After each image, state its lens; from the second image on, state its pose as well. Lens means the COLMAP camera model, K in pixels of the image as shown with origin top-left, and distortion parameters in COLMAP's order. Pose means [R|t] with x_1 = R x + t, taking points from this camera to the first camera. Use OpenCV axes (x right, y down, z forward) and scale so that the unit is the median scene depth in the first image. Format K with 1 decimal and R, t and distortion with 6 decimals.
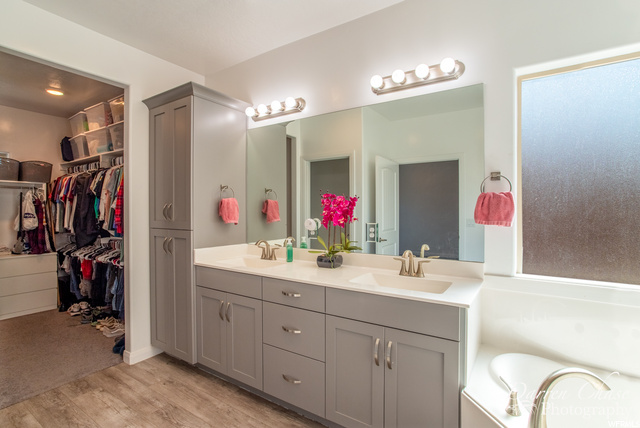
lens RADIAL K [[304.4, 0, 320.0], [0, 304.4, 214.0], [0, 0, 1]] dist [-0.000069, 0.000244]
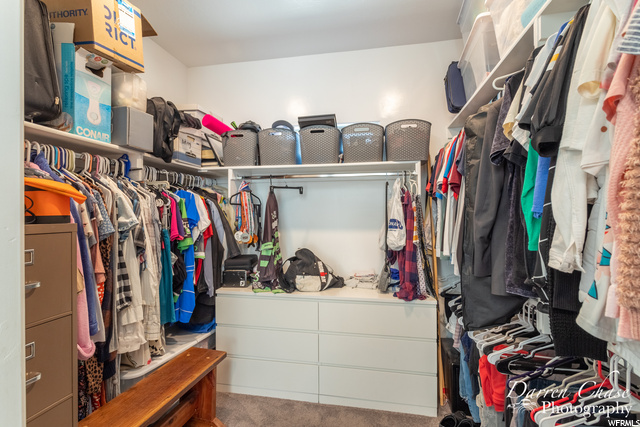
lens RADIAL K [[304.4, 0, 320.0], [0, 304.4, 213.5], [0, 0, 1]] dist [-0.000069, 0.000244]
pose [[0.387733, -0.003669, -0.921764, -0.505946], [-0.005751, 0.999963, -0.006399, -0.008983], [0.921754, 0.007783, 0.387698, 0.662637]]
